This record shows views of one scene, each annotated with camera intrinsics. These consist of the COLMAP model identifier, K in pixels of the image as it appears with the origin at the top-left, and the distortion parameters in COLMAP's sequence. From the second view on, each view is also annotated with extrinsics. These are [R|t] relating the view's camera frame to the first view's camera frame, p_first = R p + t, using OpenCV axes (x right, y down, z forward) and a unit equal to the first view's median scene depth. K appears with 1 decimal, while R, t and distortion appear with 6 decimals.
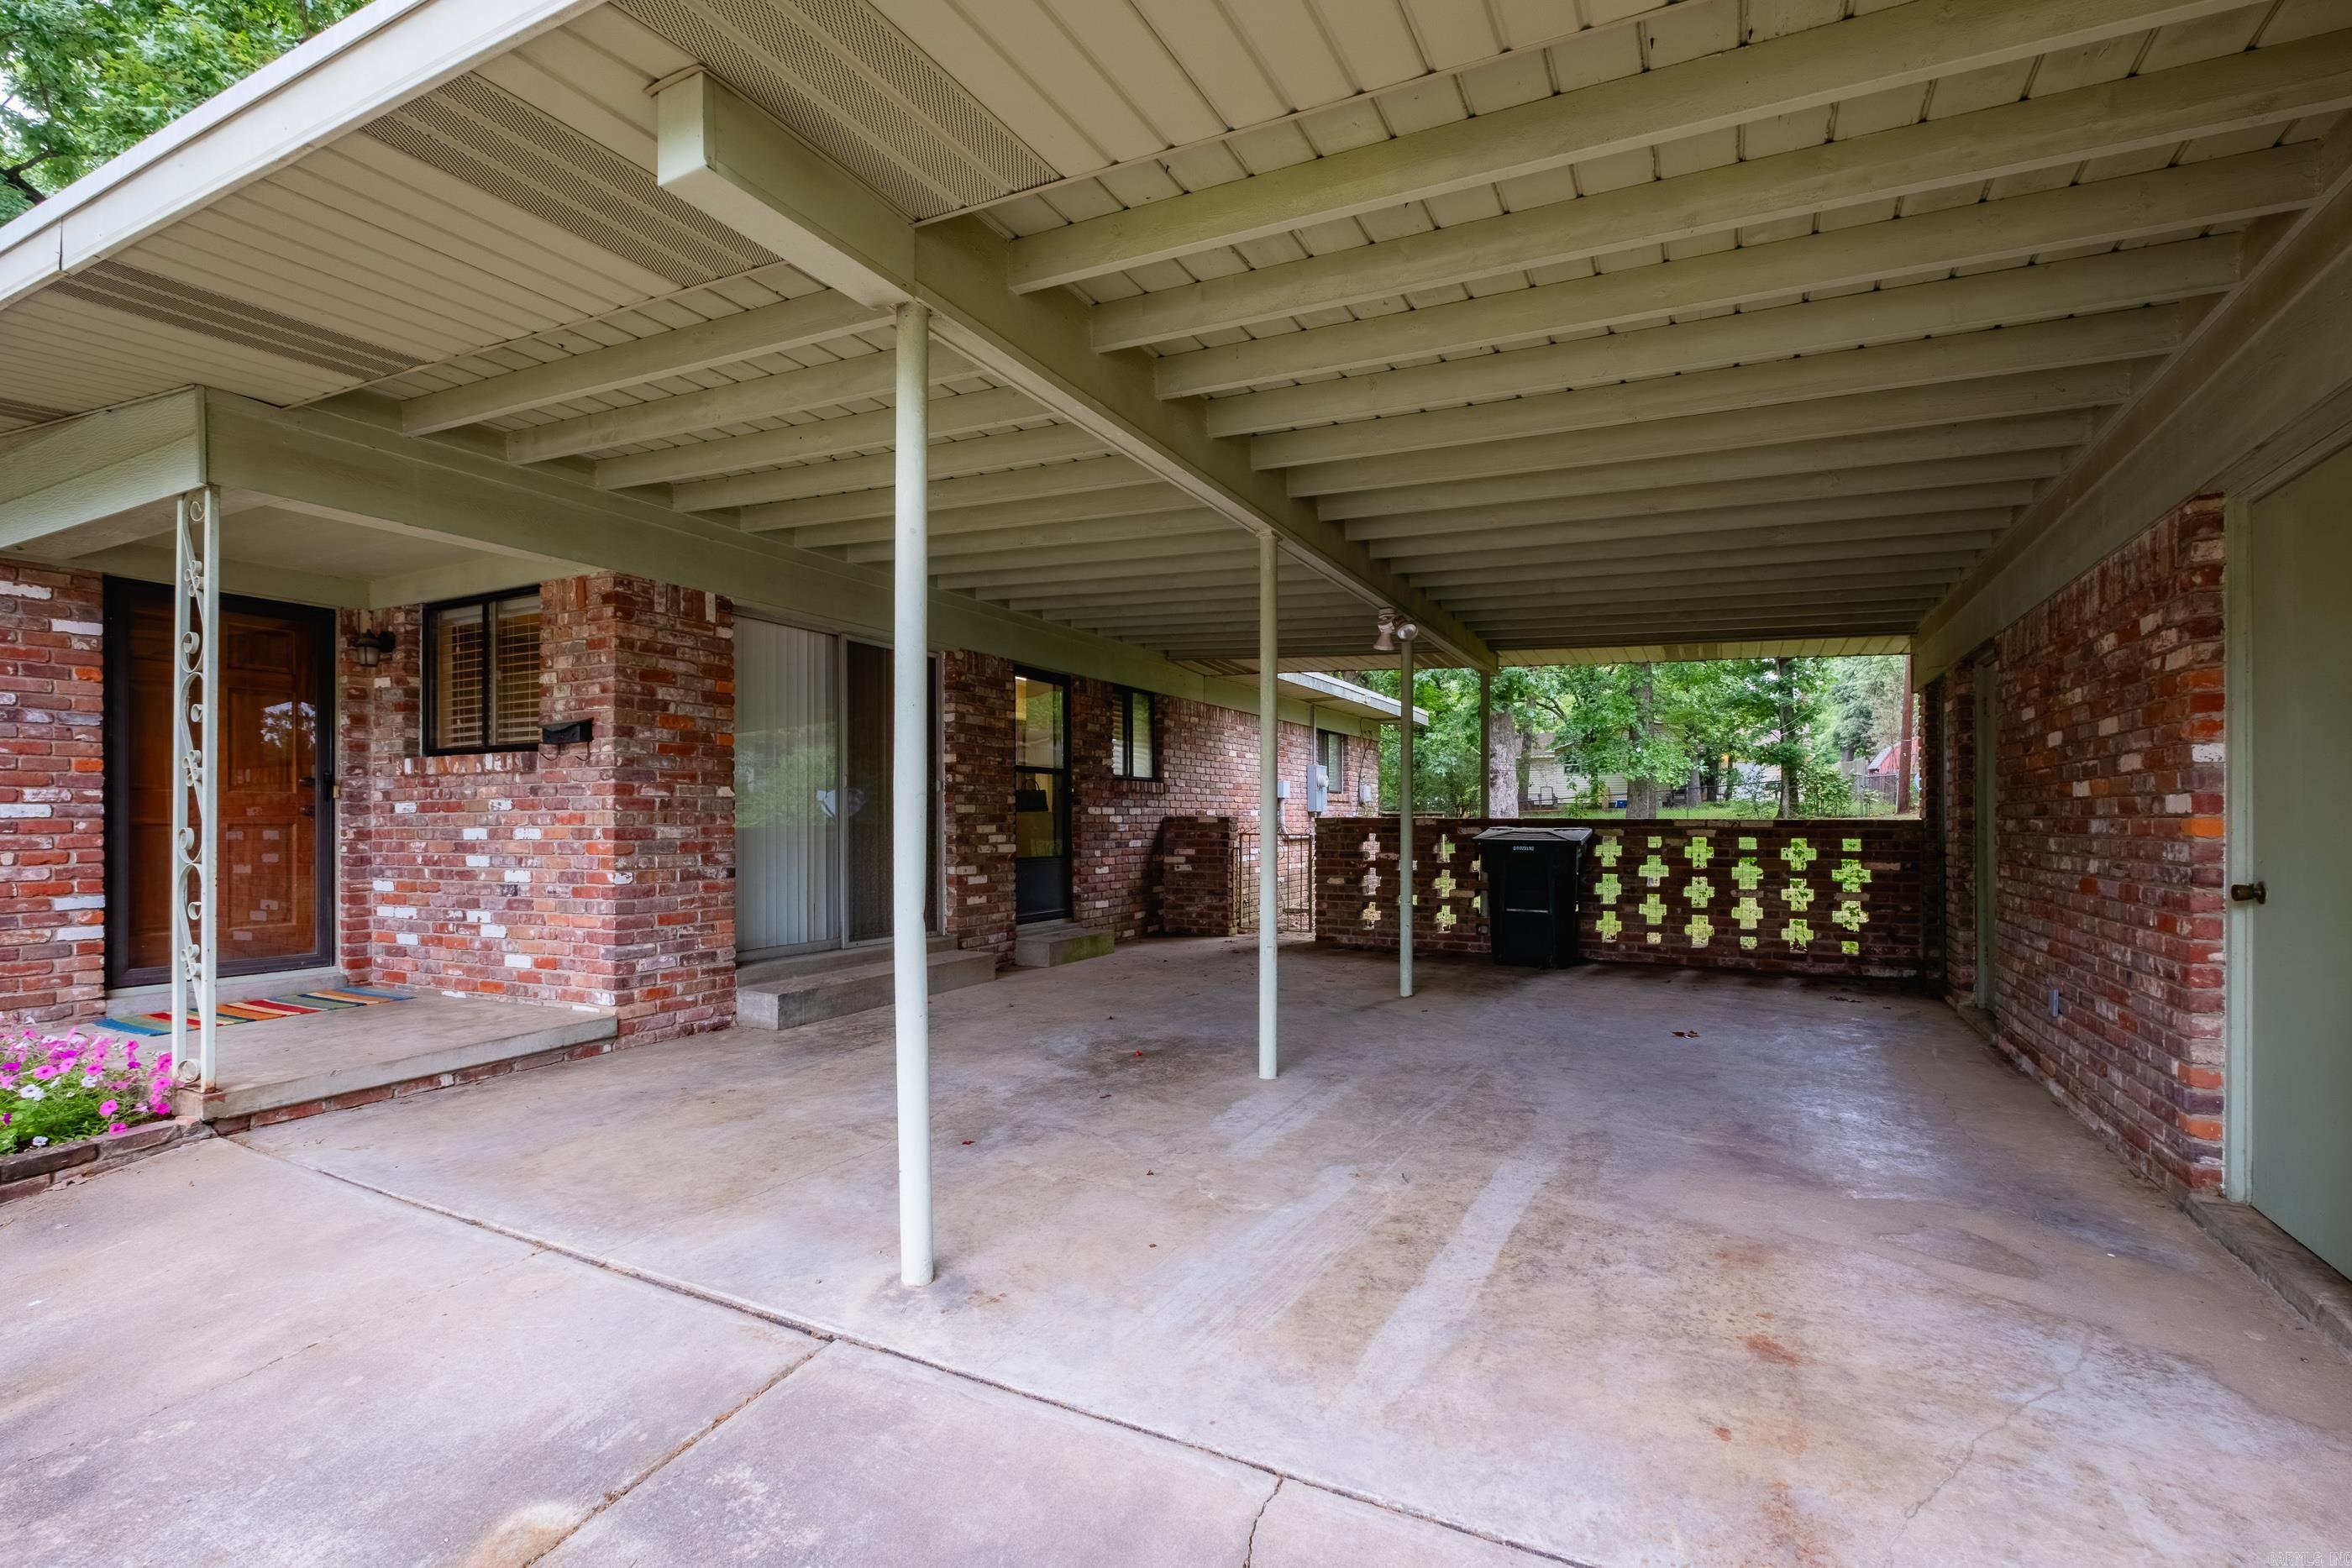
lens RADIAL K [[1021.5, 0, 1168.1], [0, 1021.5, 809.9], [0, 0, 1]] dist [-0.001818, -0.000842]
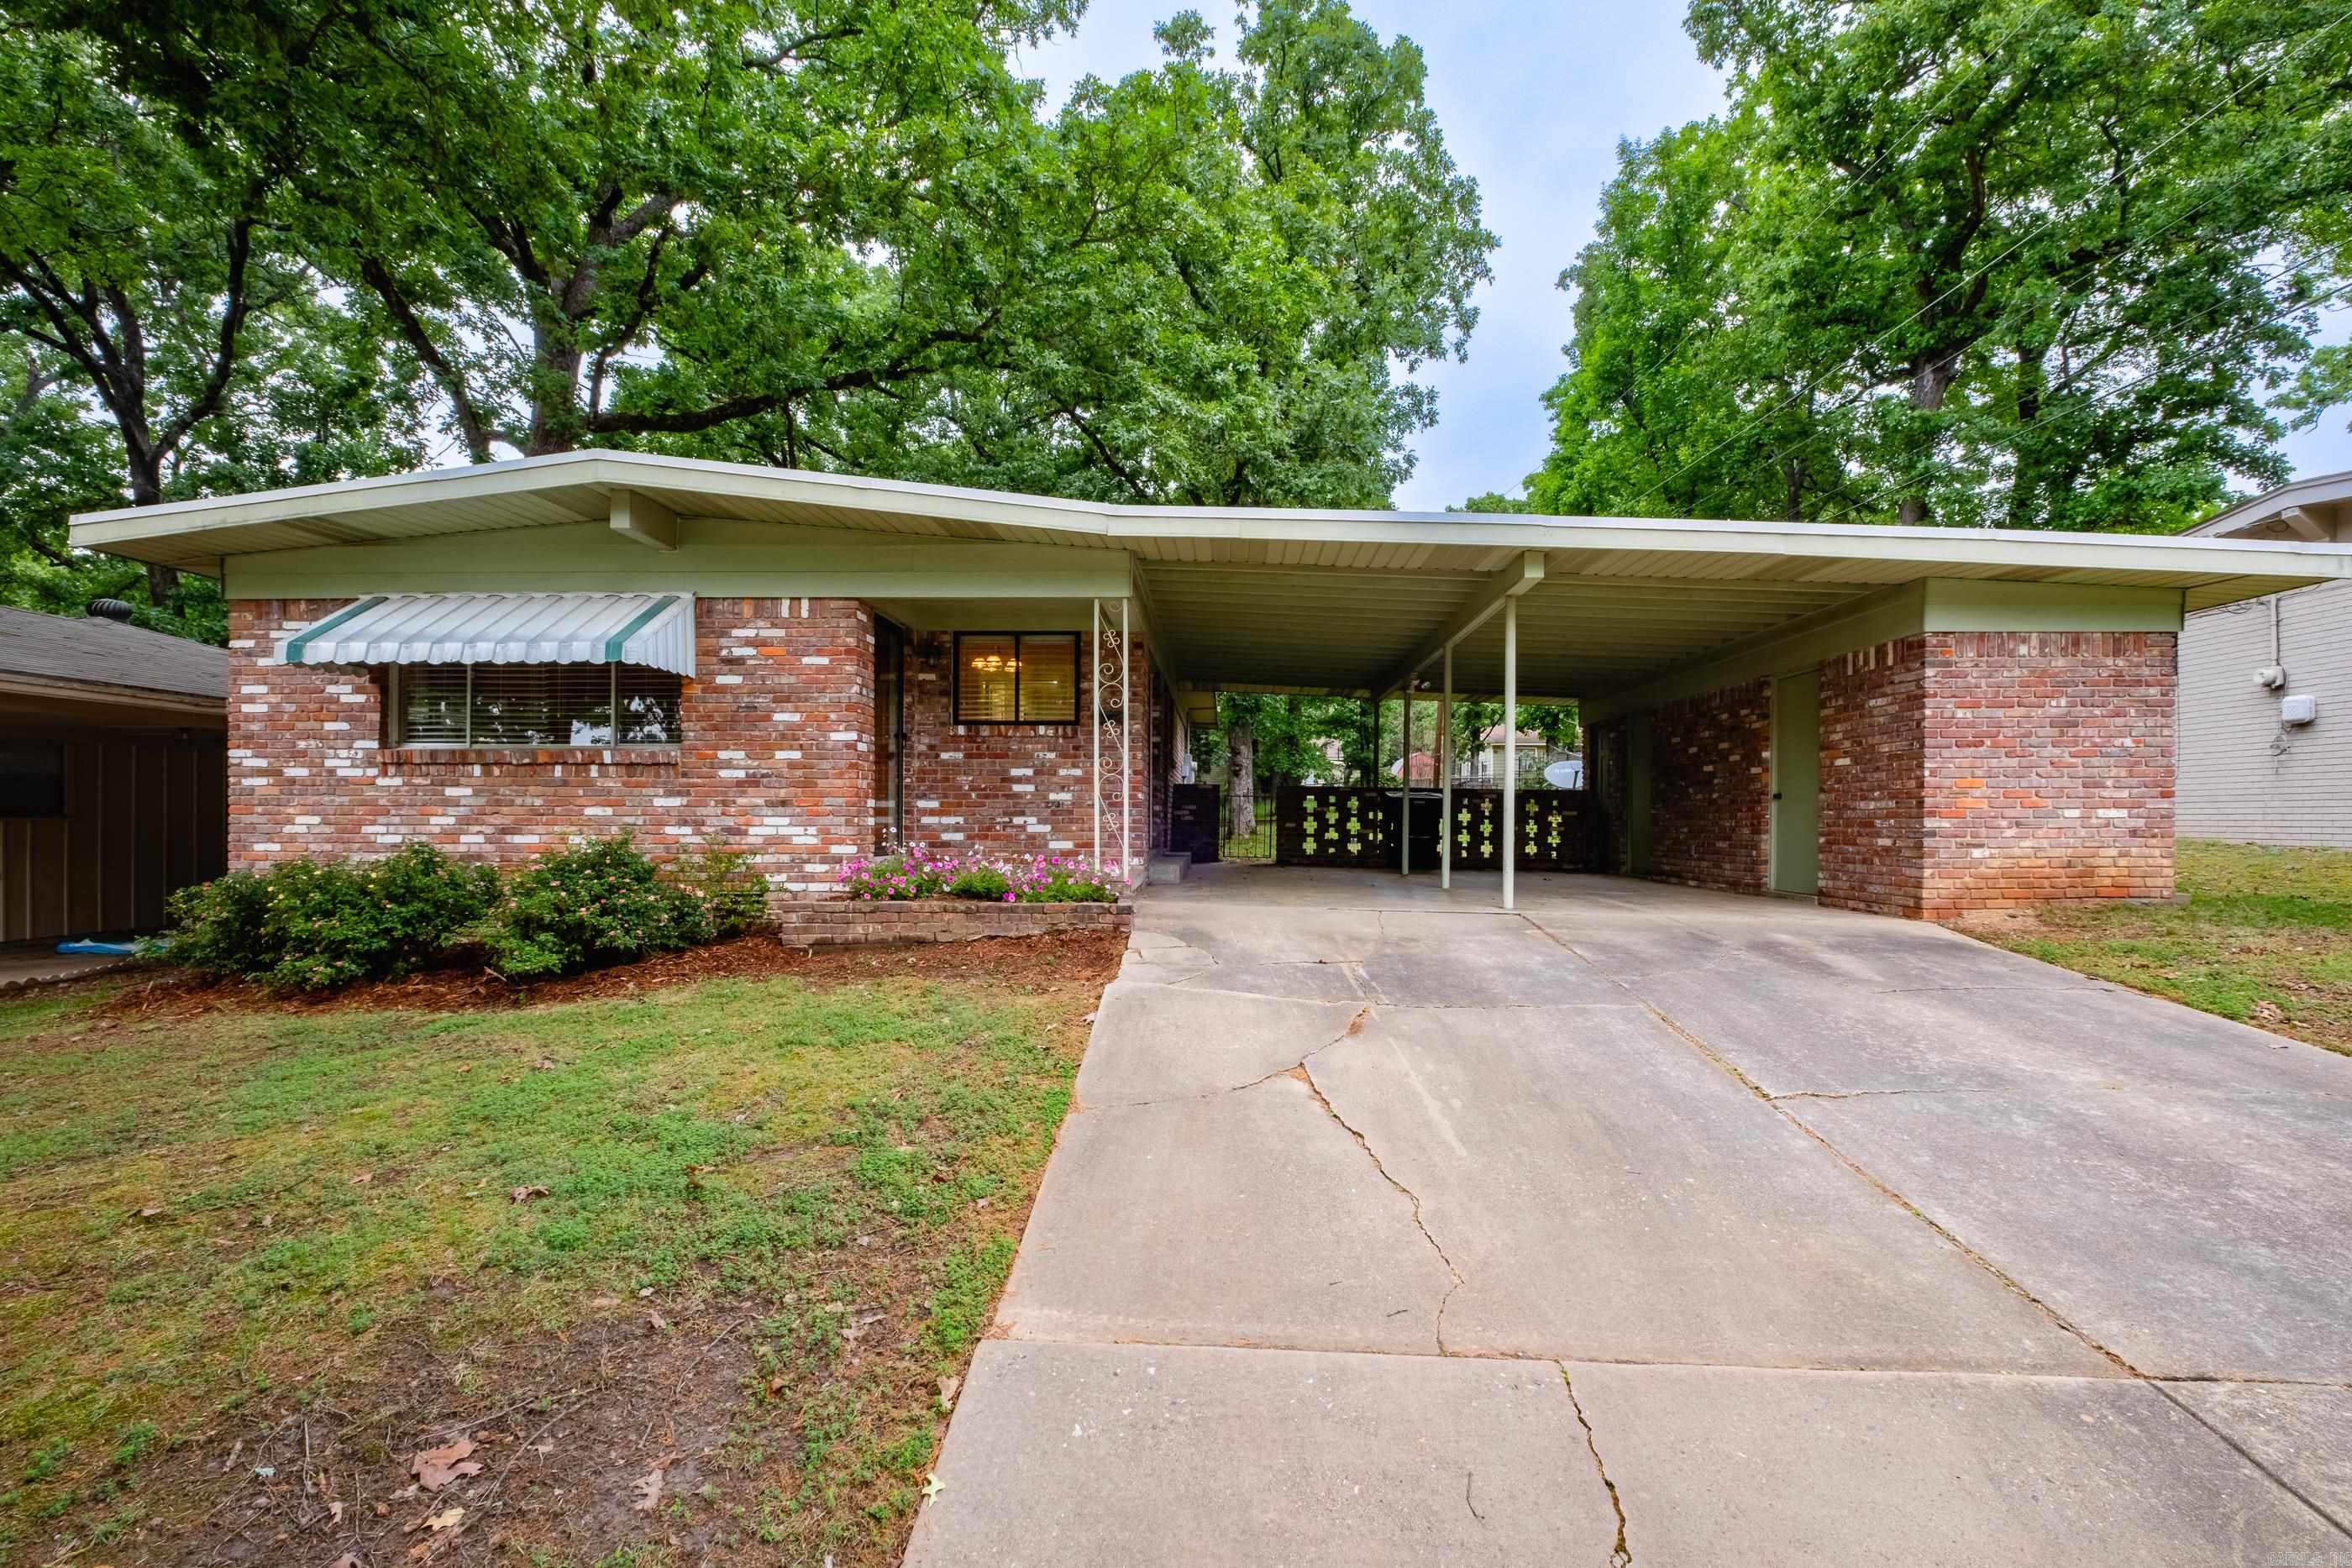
lens RADIAL K [[1021.5, 0, 1168.1], [0, 1021.5, 809.9], [0, 0, 1]] dist [-0.001818, -0.000842]
pose [[0.905584, 0.012741, 0.423975, -1.192174], [-0.013977, 0.999902, -0.000193, 0.084527], [-0.423936, -0.005751, 0.905674, -0.654737]]
